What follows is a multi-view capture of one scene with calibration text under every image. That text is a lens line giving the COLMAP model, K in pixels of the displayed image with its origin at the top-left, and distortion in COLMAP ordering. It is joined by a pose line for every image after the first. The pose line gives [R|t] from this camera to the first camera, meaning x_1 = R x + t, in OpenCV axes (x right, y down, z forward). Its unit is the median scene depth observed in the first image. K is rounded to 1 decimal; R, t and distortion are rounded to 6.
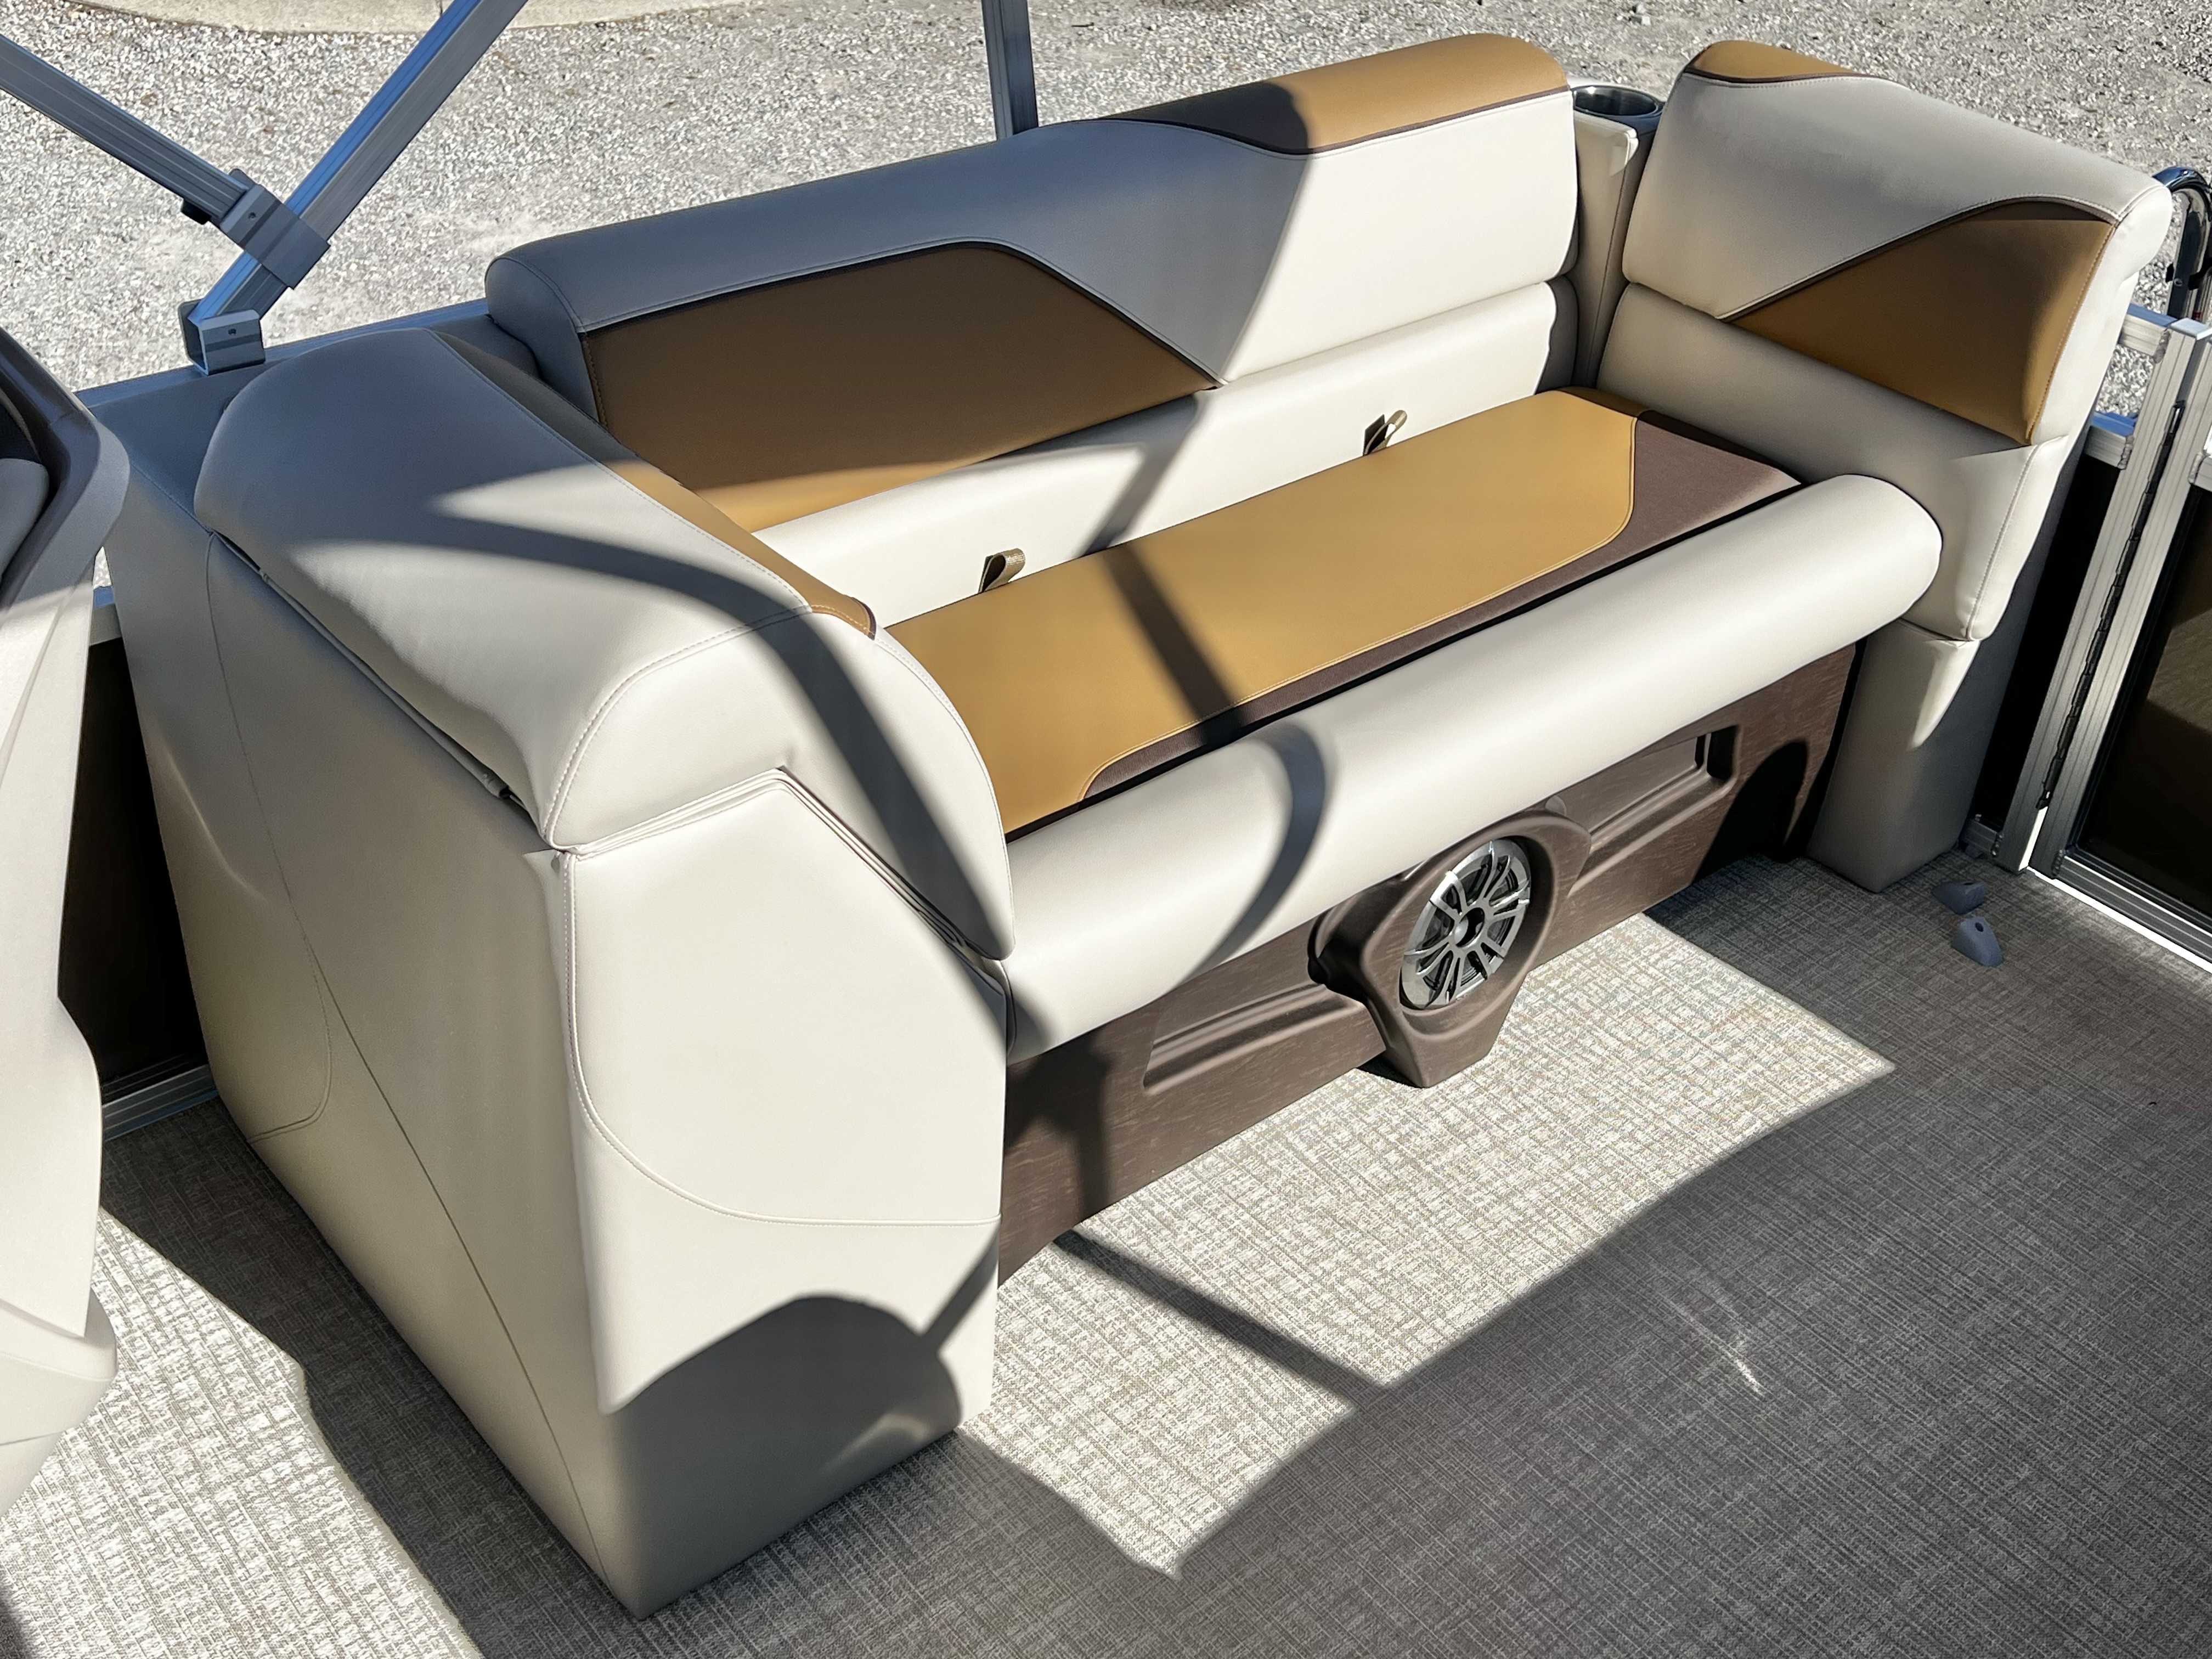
lens RADIAL K [[2398.6, 0, 1103.1], [0, 2398.6, 813.2], [0, 0, 1]] dist [0.035959, 0.000000]
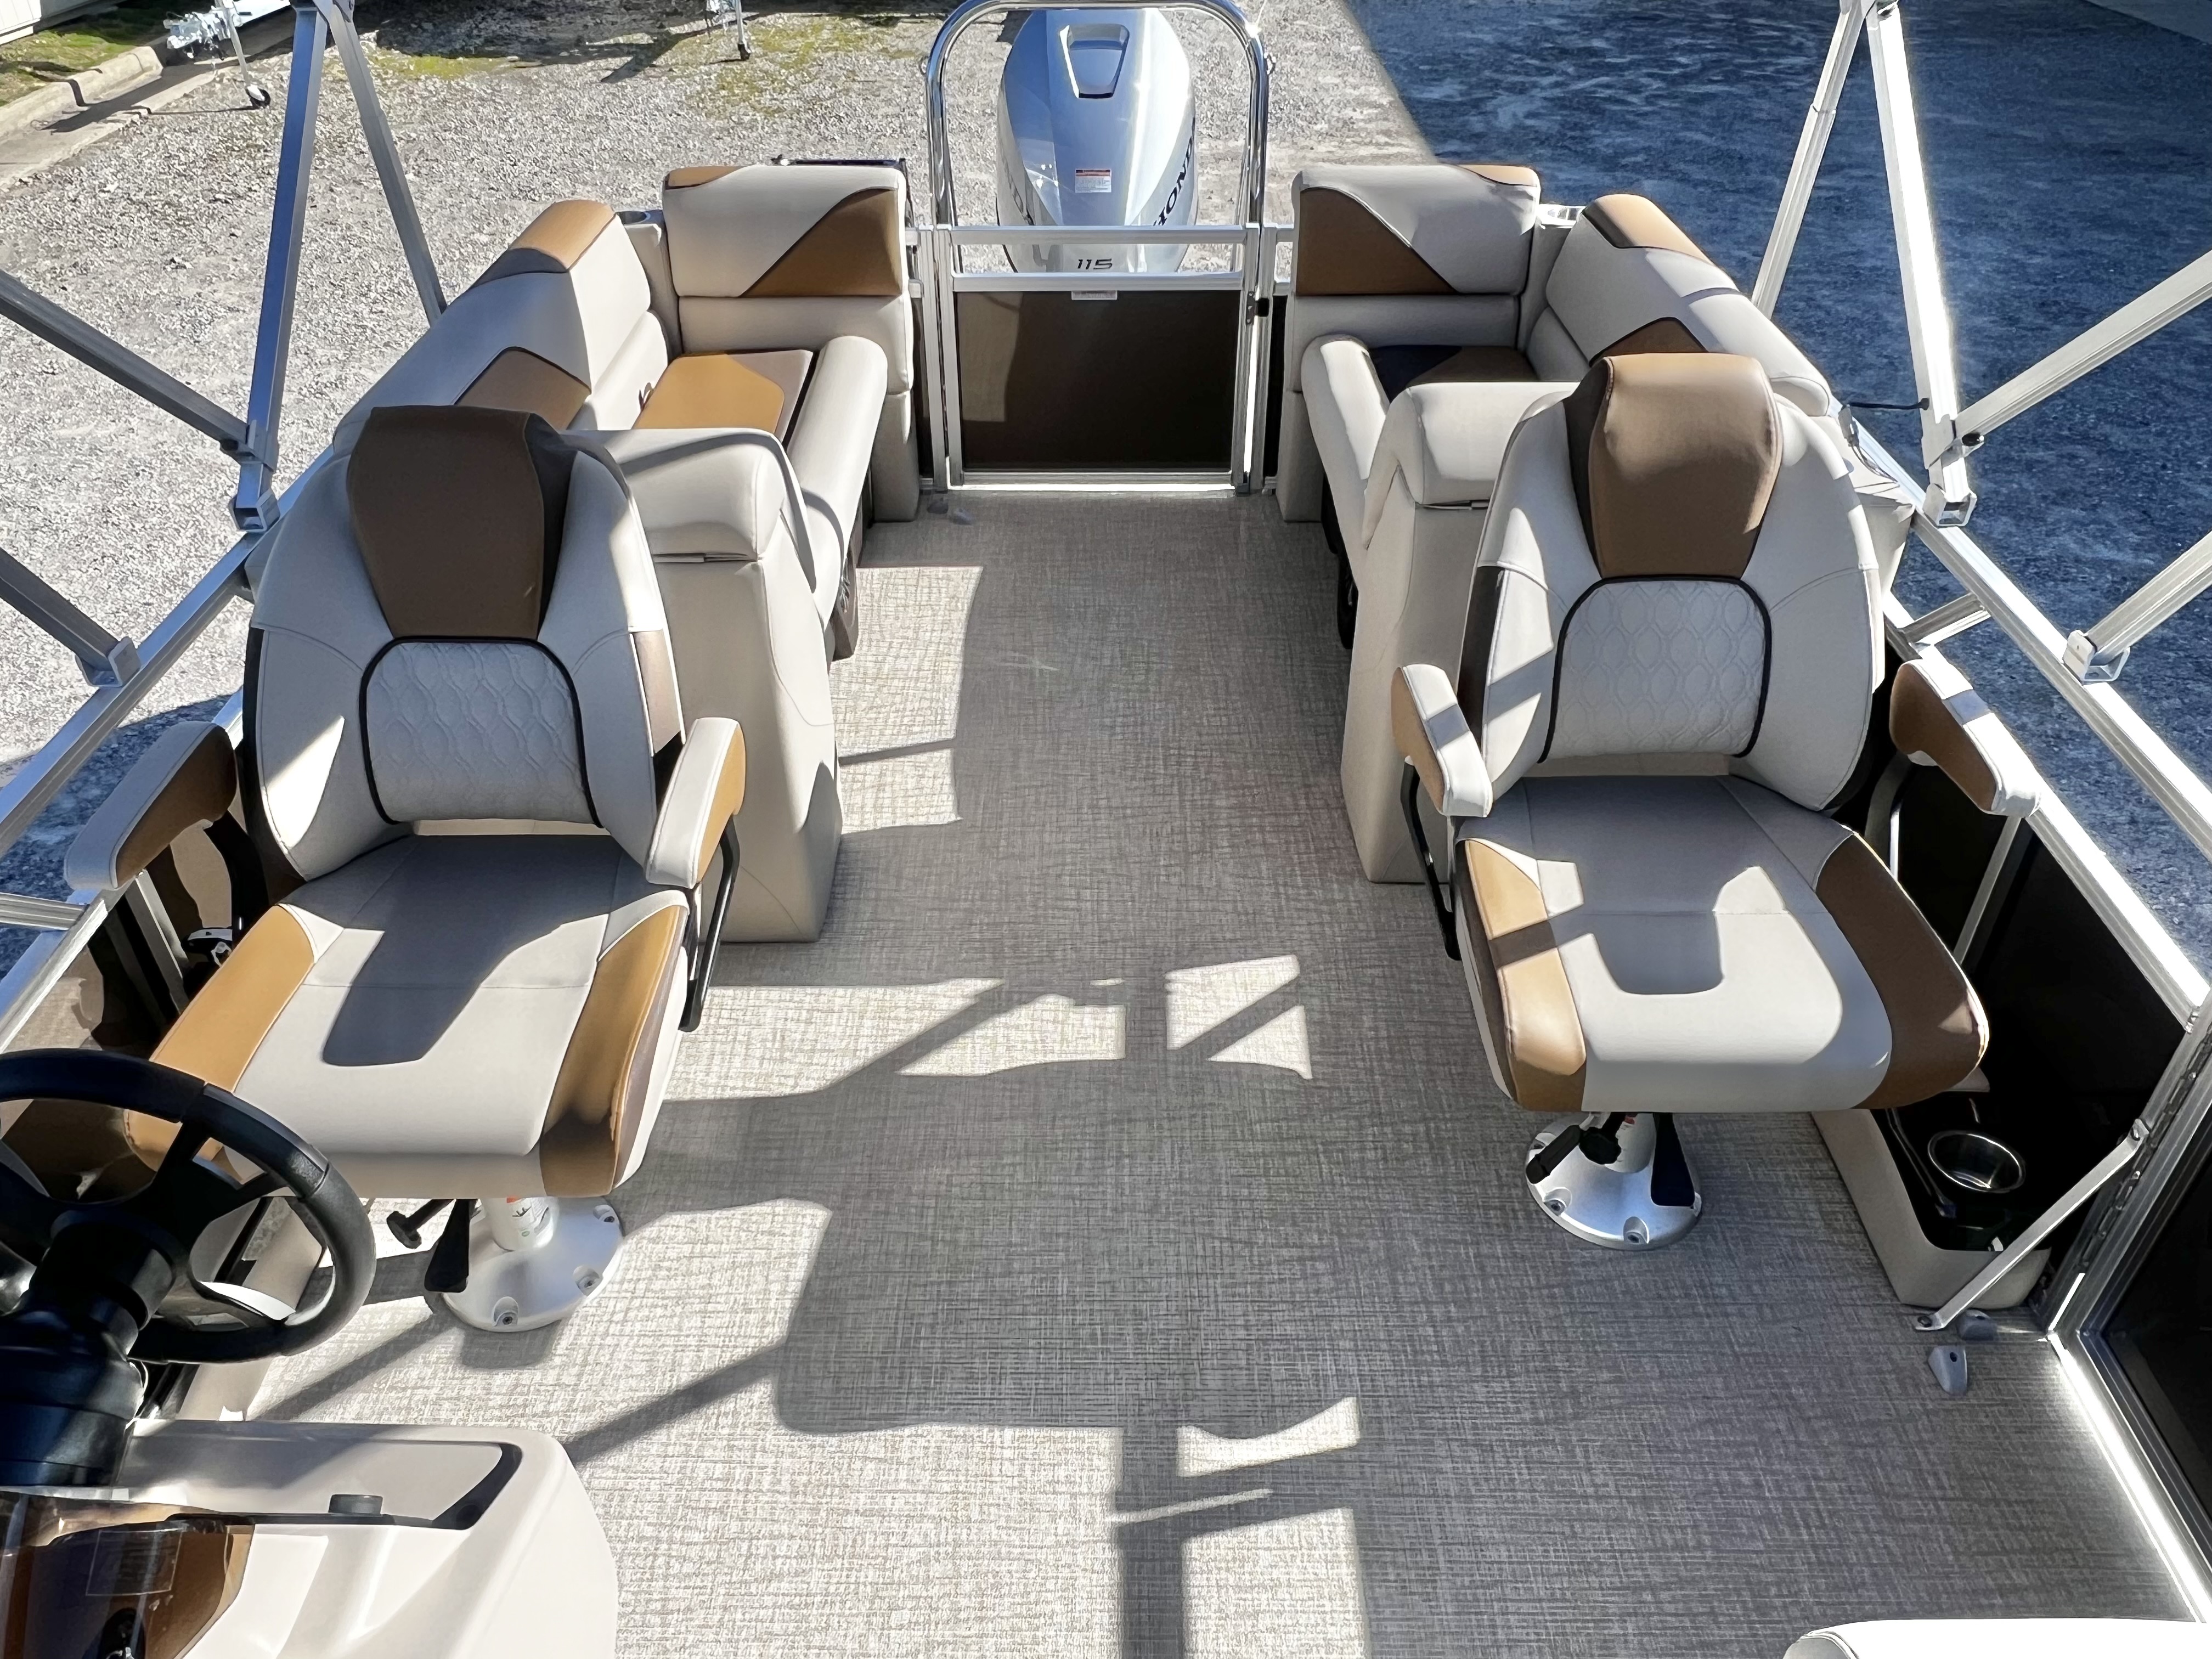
lens RADIAL K [[1594.5, 0, 1085.0], [0, 1594.5, 824.8], [0, 0, 1]] dist [0.005853, -0.006686]
pose [[0.648686, -0.501117, 0.572790, -0.616896], [0.467424, 0.856279, 0.219775, 0.027063], [-0.600601, 0.125170, 0.789690, -0.239872]]
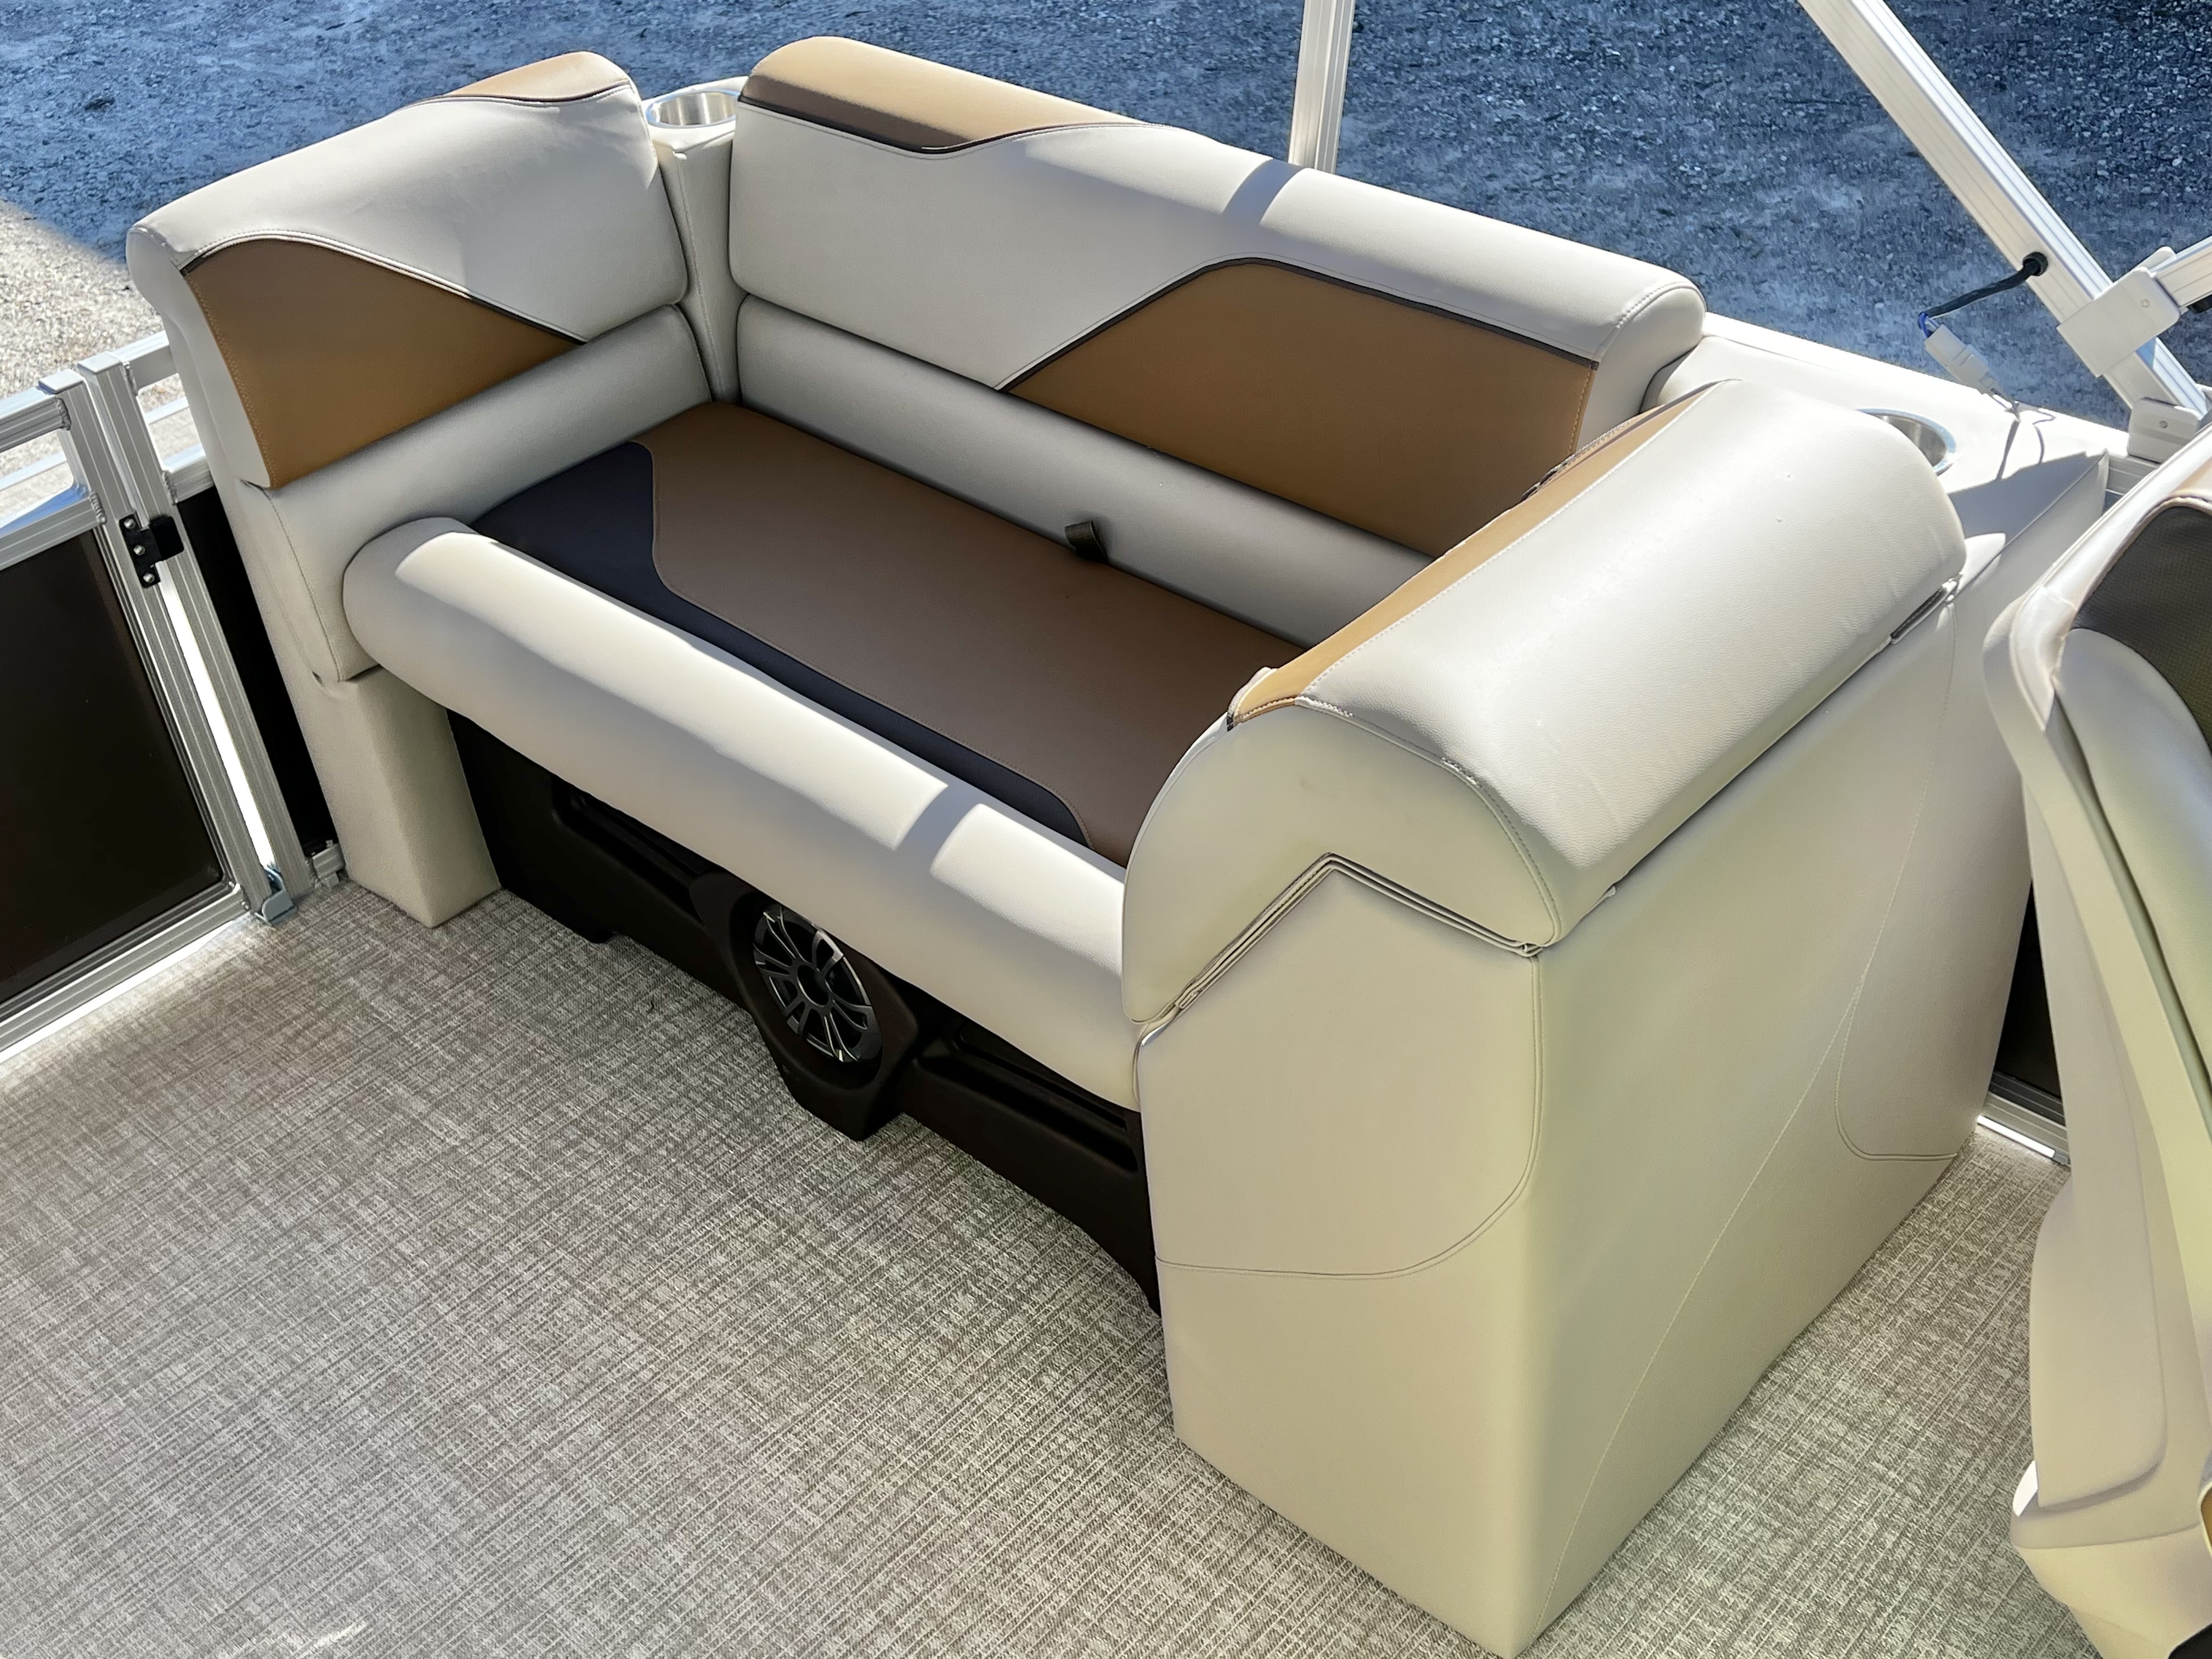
lens RADIAL K [[2398.6, 0, 1110.6], [0, 2398.6, 814.0], [0, 0, 1]] dist [0.035959, 0.000000]
pose [[-0.126115, -0.641978, 0.756280, -0.231008], [0.617089, 0.546144, 0.566505, -0.242130], [-0.776722, 0.538137, 0.327280, 0.257444]]
